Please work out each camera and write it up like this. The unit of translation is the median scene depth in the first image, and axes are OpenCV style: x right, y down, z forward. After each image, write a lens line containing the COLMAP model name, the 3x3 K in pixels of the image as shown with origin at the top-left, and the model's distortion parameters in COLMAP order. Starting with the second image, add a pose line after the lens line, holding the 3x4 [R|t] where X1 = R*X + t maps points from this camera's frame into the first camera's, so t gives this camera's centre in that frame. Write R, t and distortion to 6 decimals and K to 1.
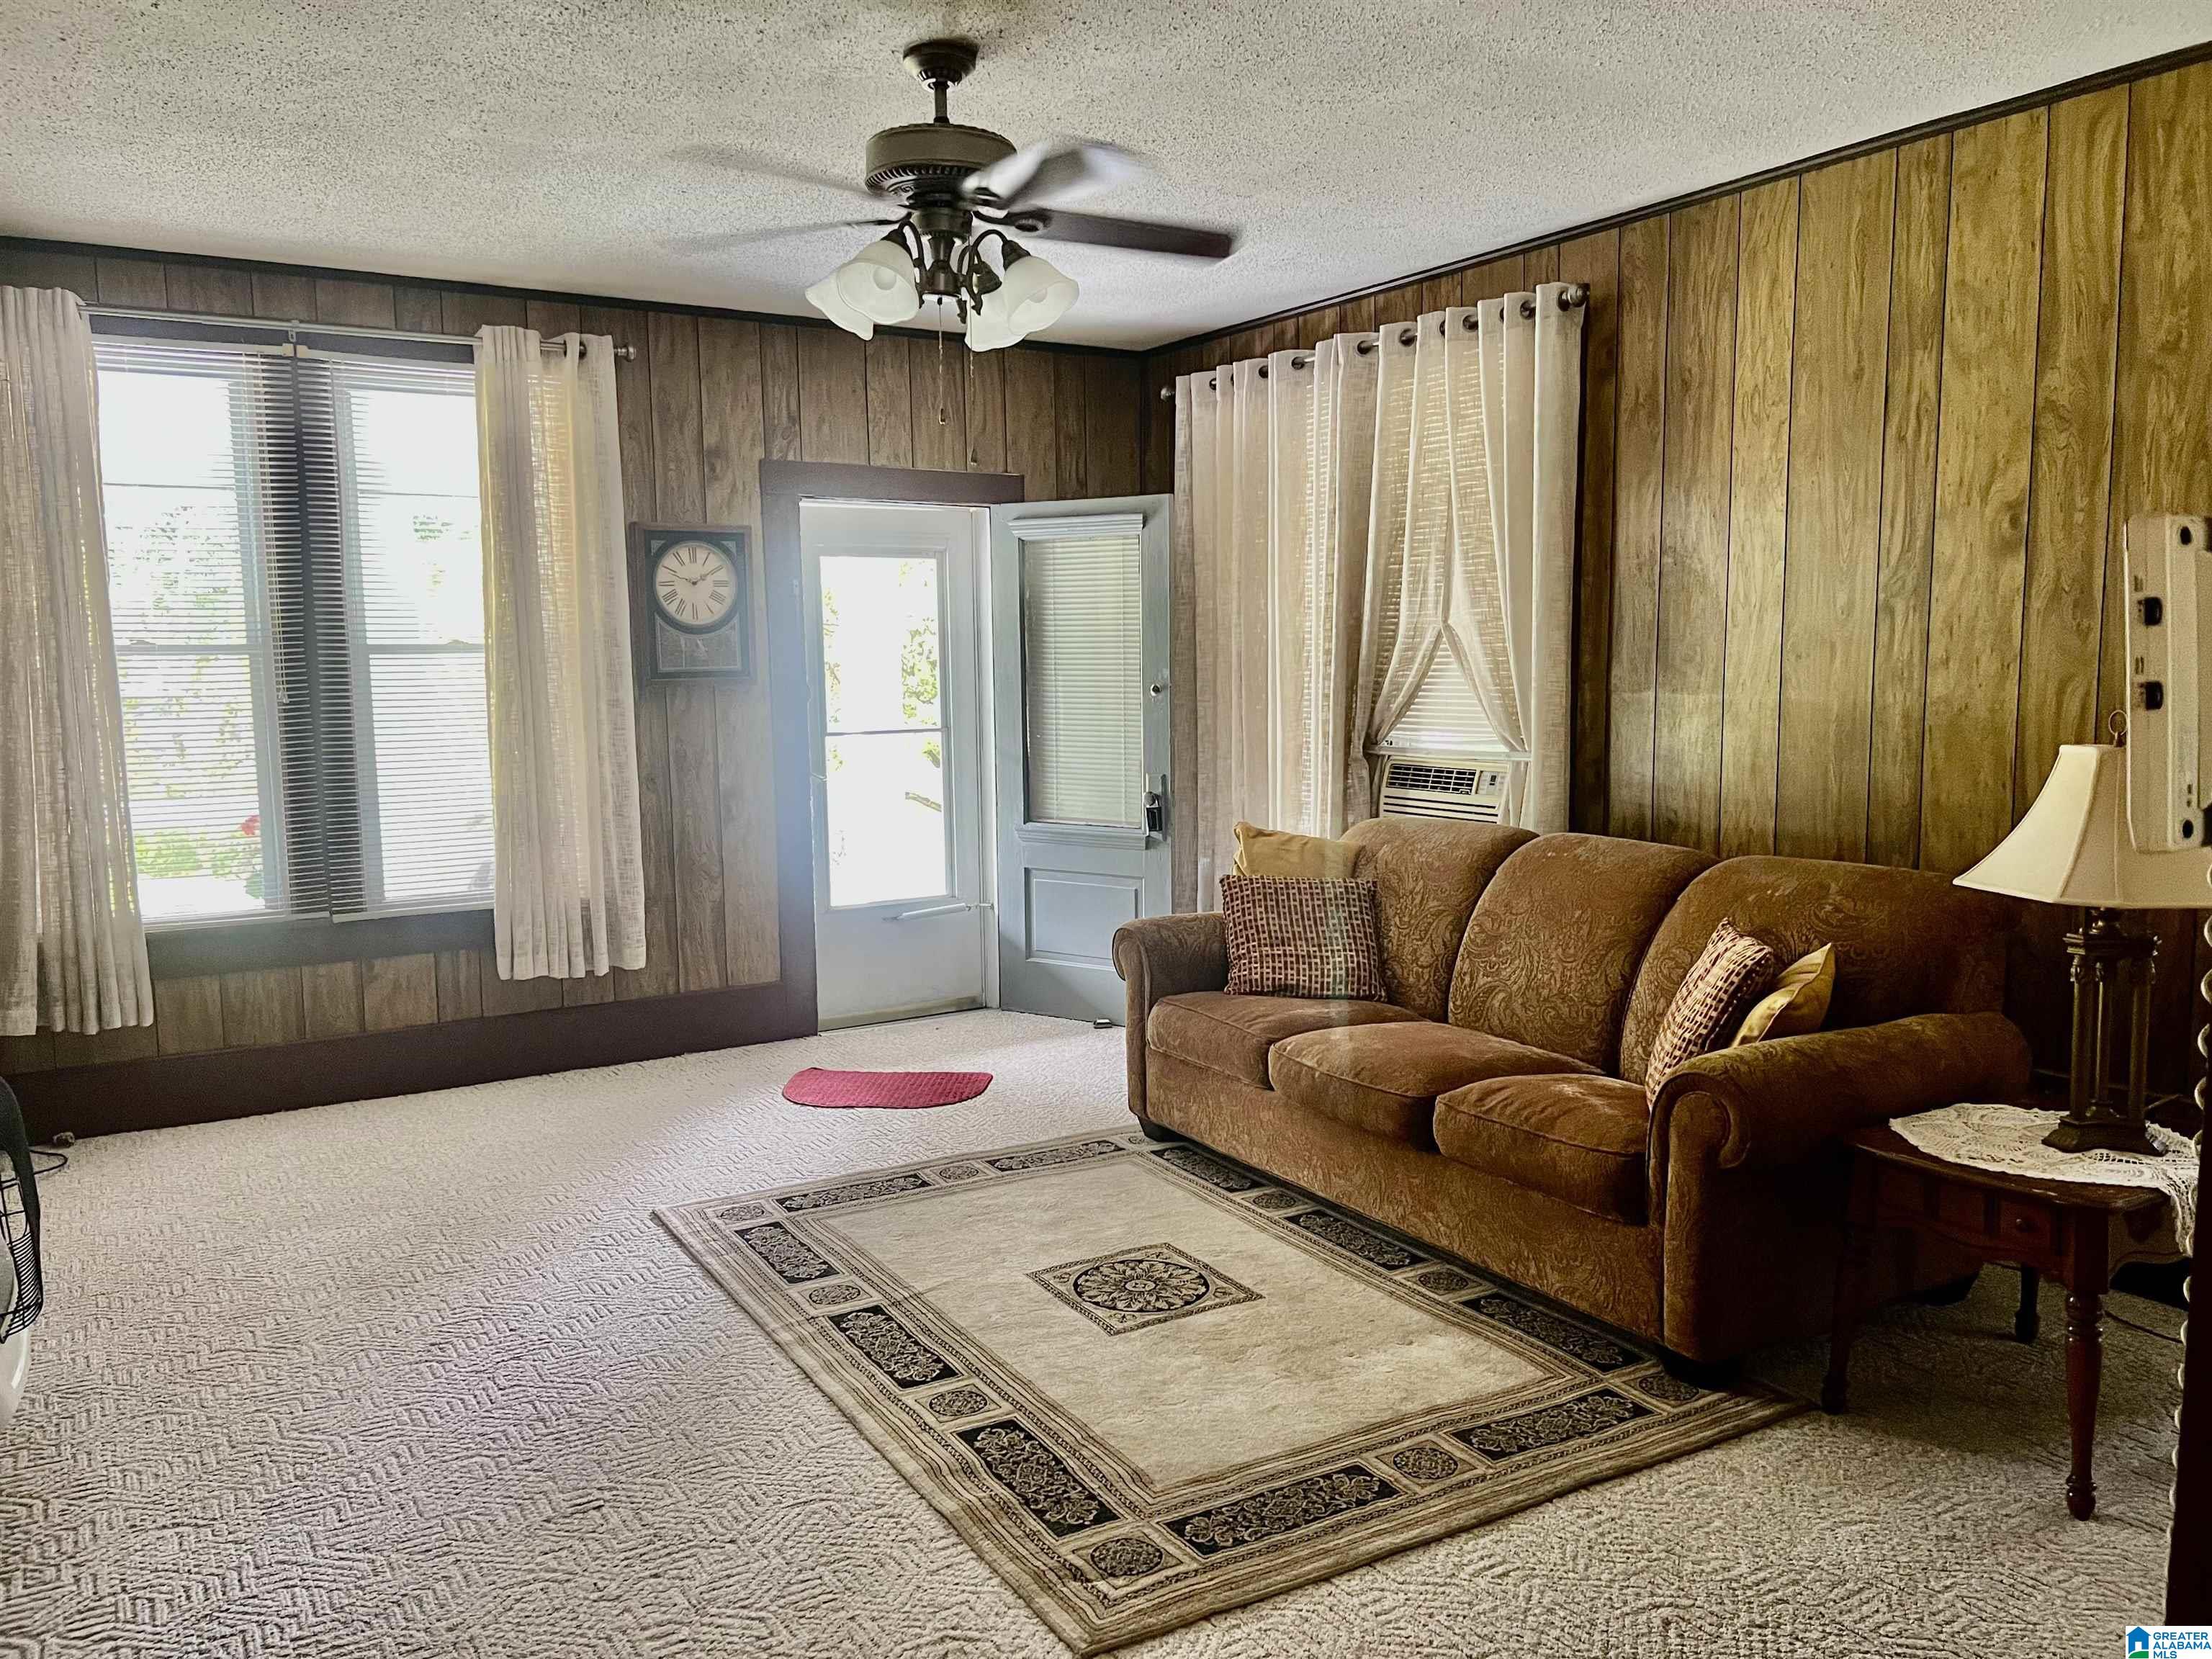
lens RADIAL K [[1645.2, 0, 1108.2], [0, 1645.2, 833.4], [0, 0, 1]] dist [0.014078, -0.026813]
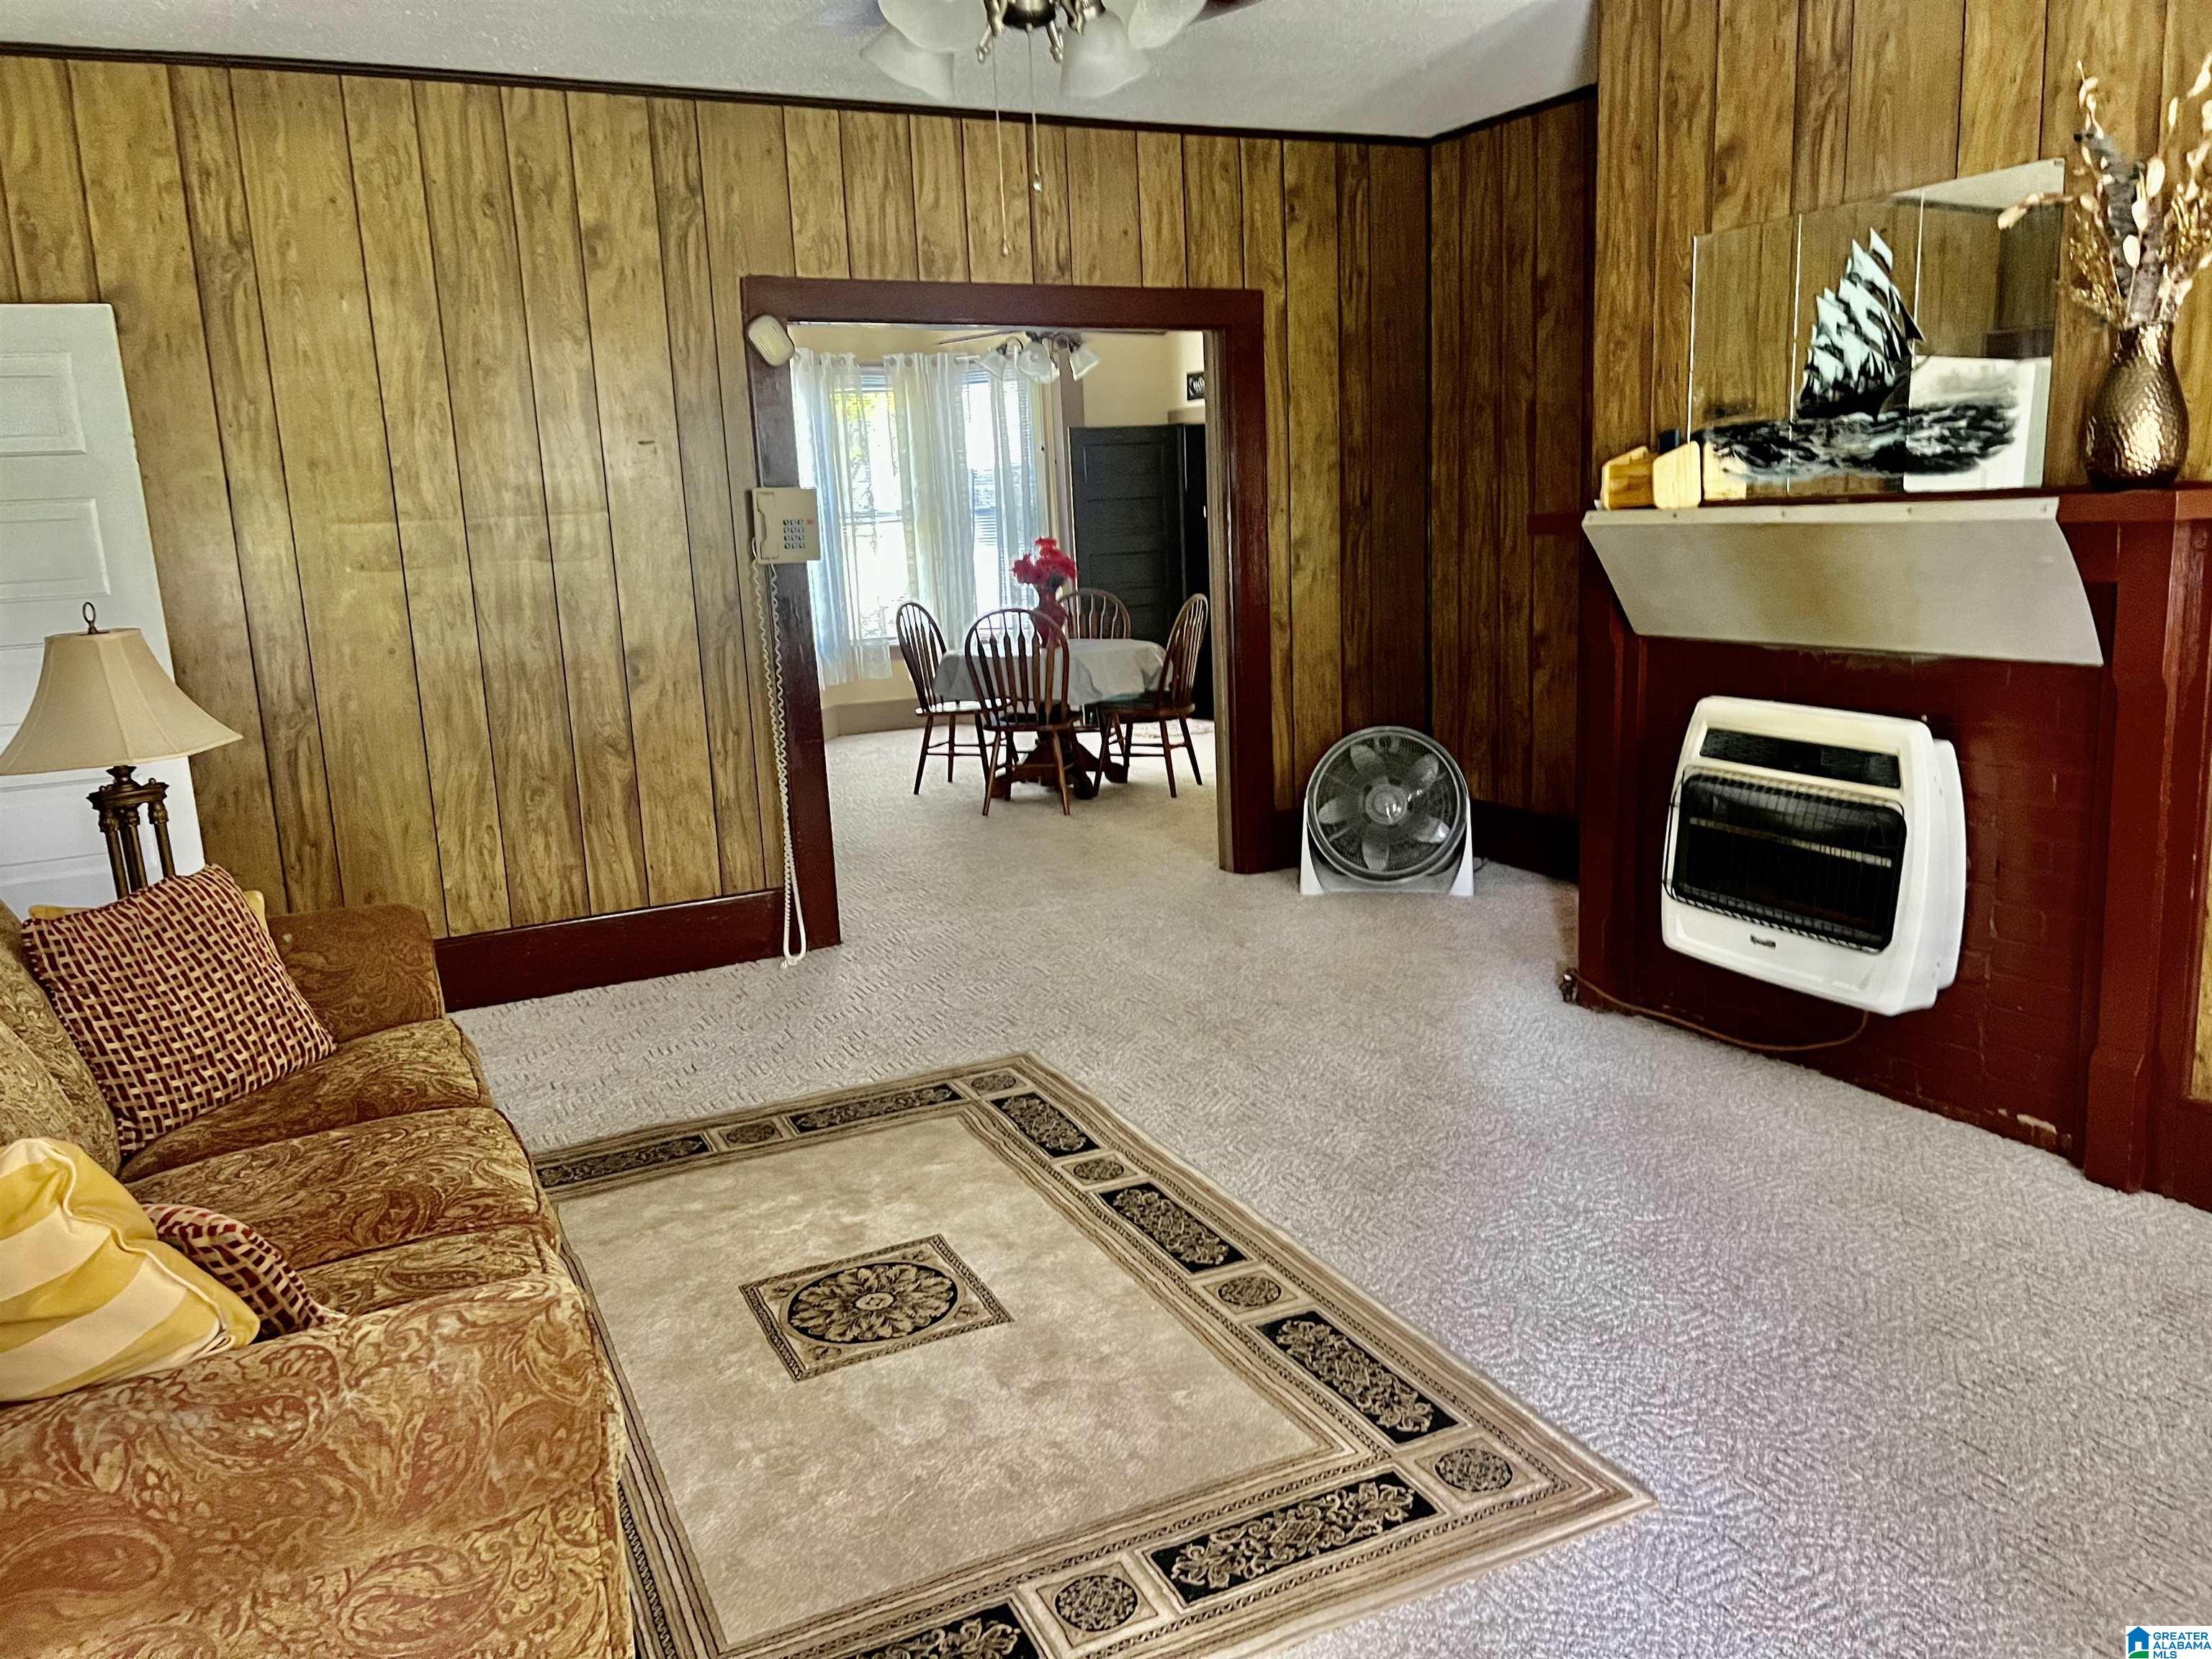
lens RADIAL K [[1645.2, 0, 1117.2], [0, 1645.2, 832.3], [0, 0, 1]] dist [0.014078, -0.026813]
pose [[-0.995990, 0.039115, 0.080457, -0.112739], [0.061915, 0.950554, 0.304324, -0.116660], [-0.064575, 0.308085, -0.949165, 1.084267]]
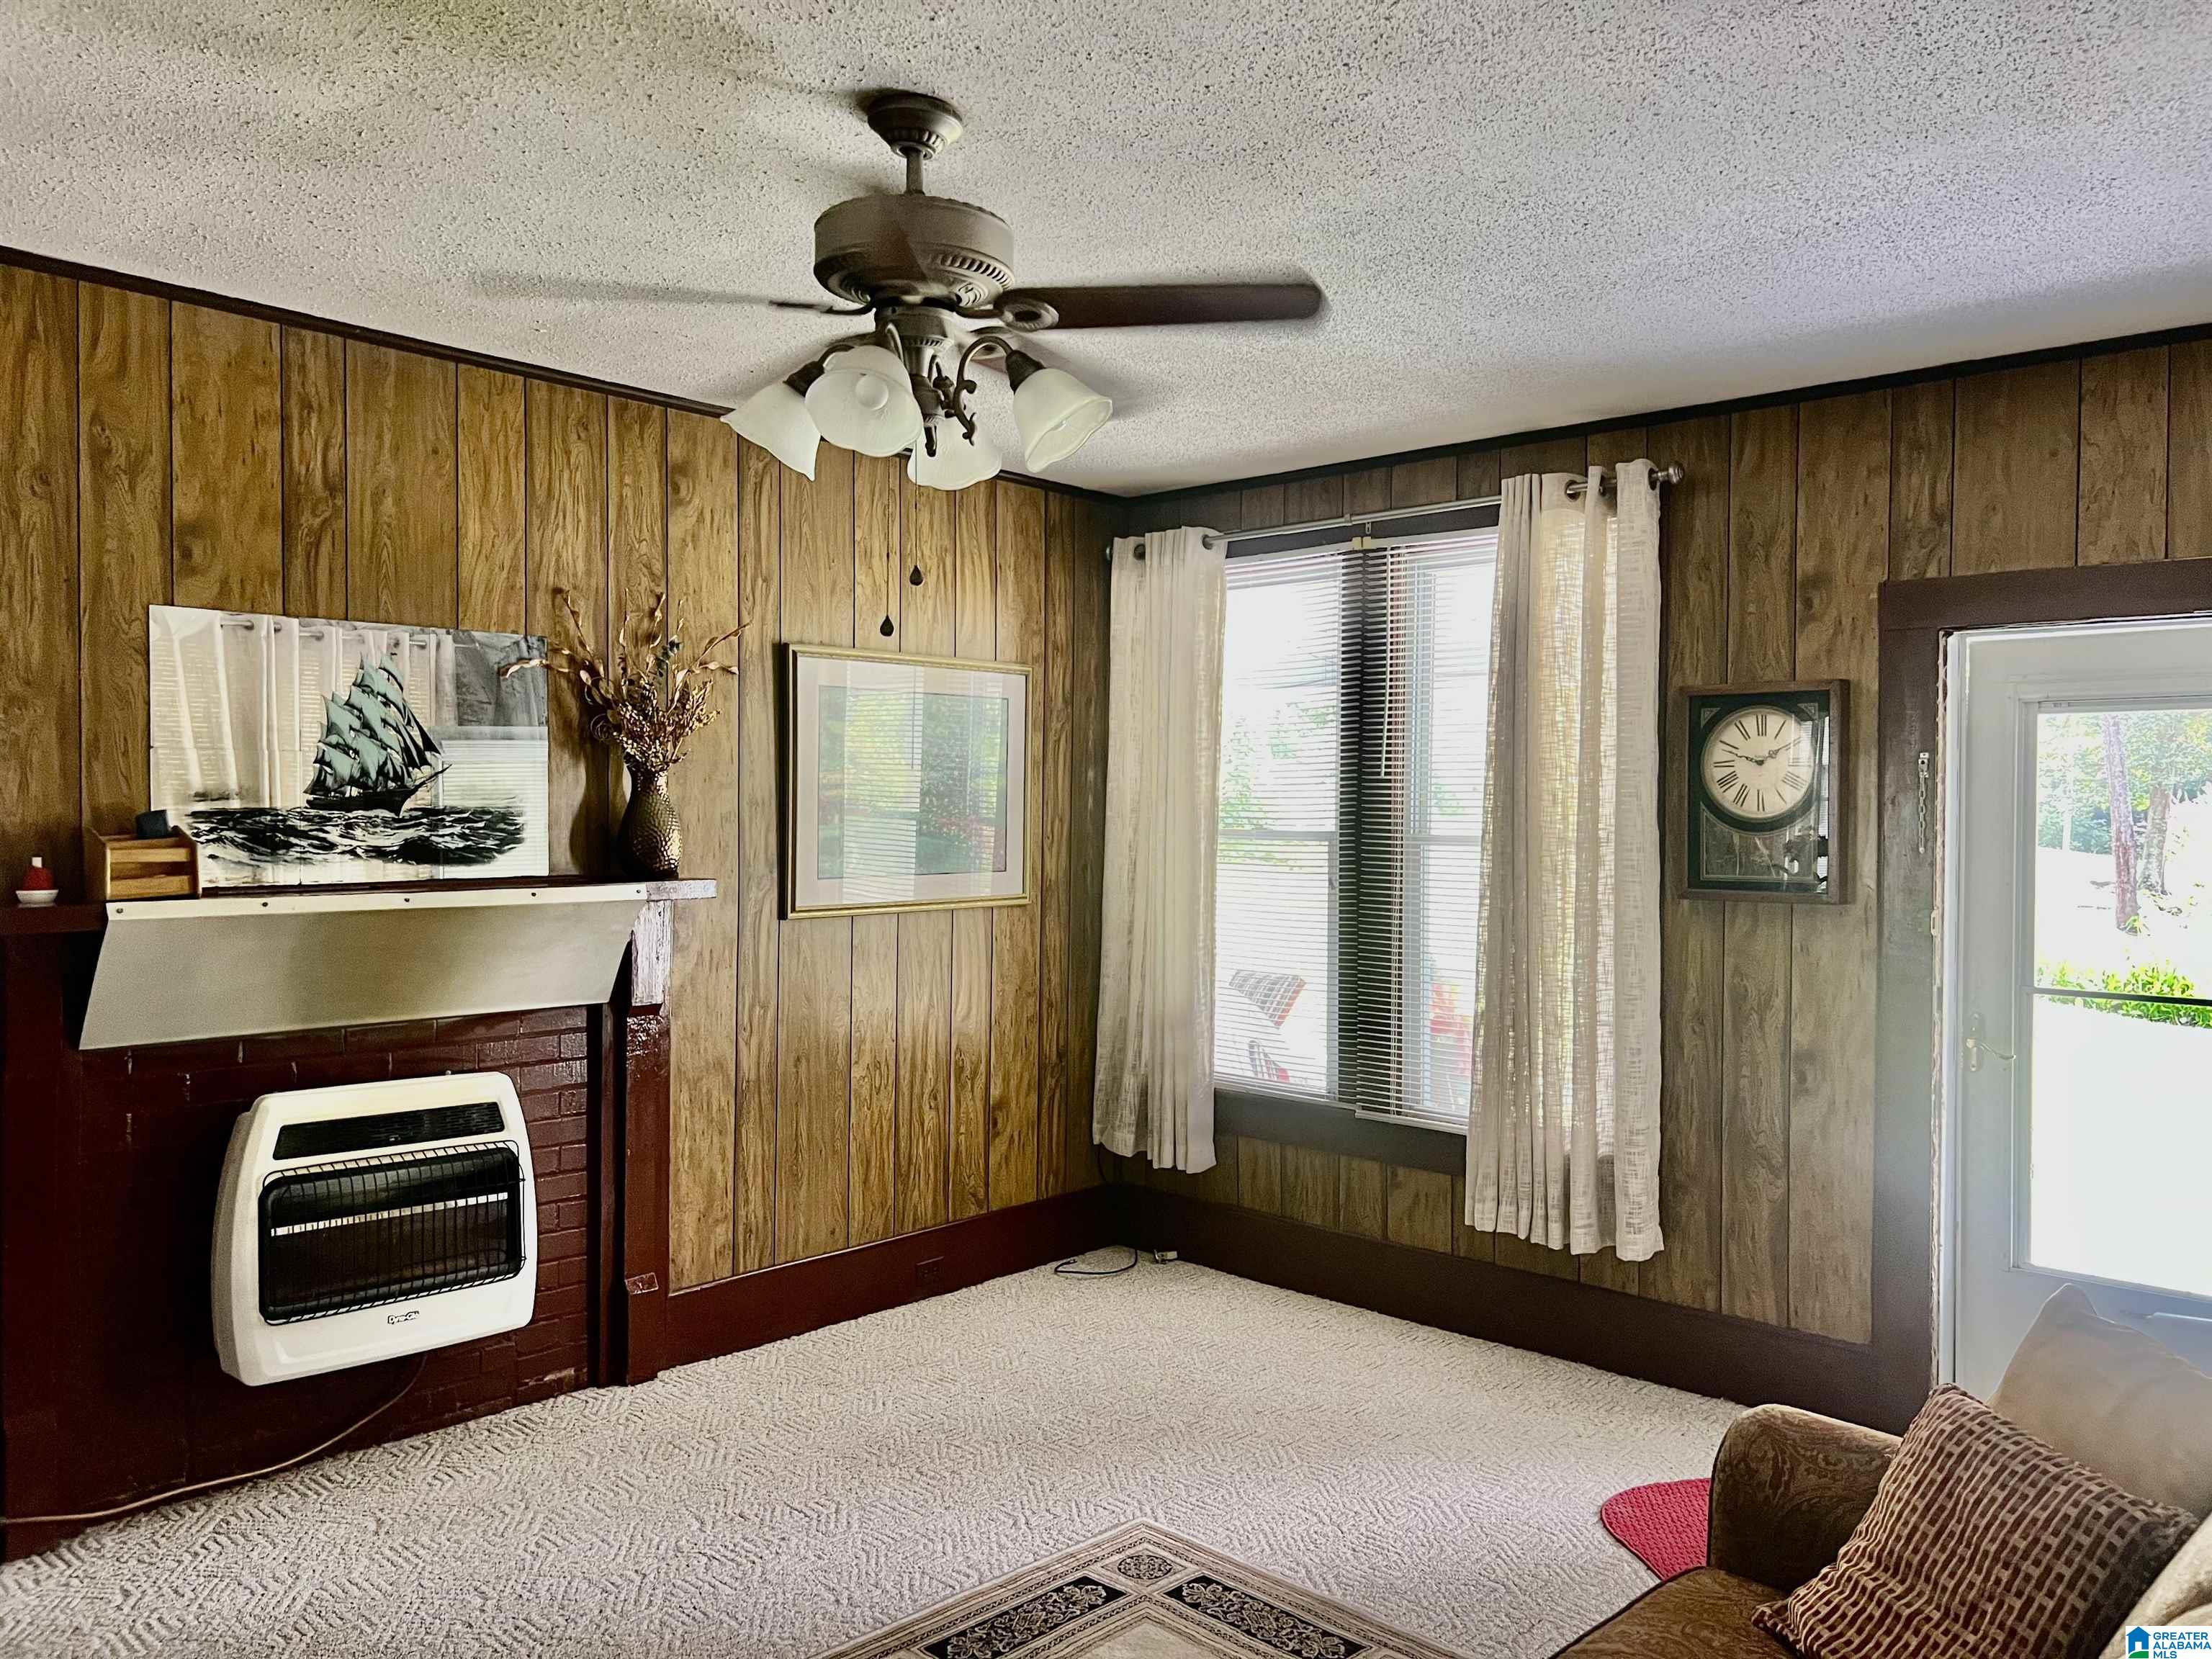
lens RADIAL K [[1645.2, 0, 1107.8], [0, 1645.2, 823.4], [0, 0, 1]] dist [0.014078, -0.026813]
pose [[0.259918, 0.023313, -0.965349, 0.388722], [-0.119515, 0.992799, -0.008204, -0.084852], [0.958206, 0.117506, 0.260833, 0.537939]]
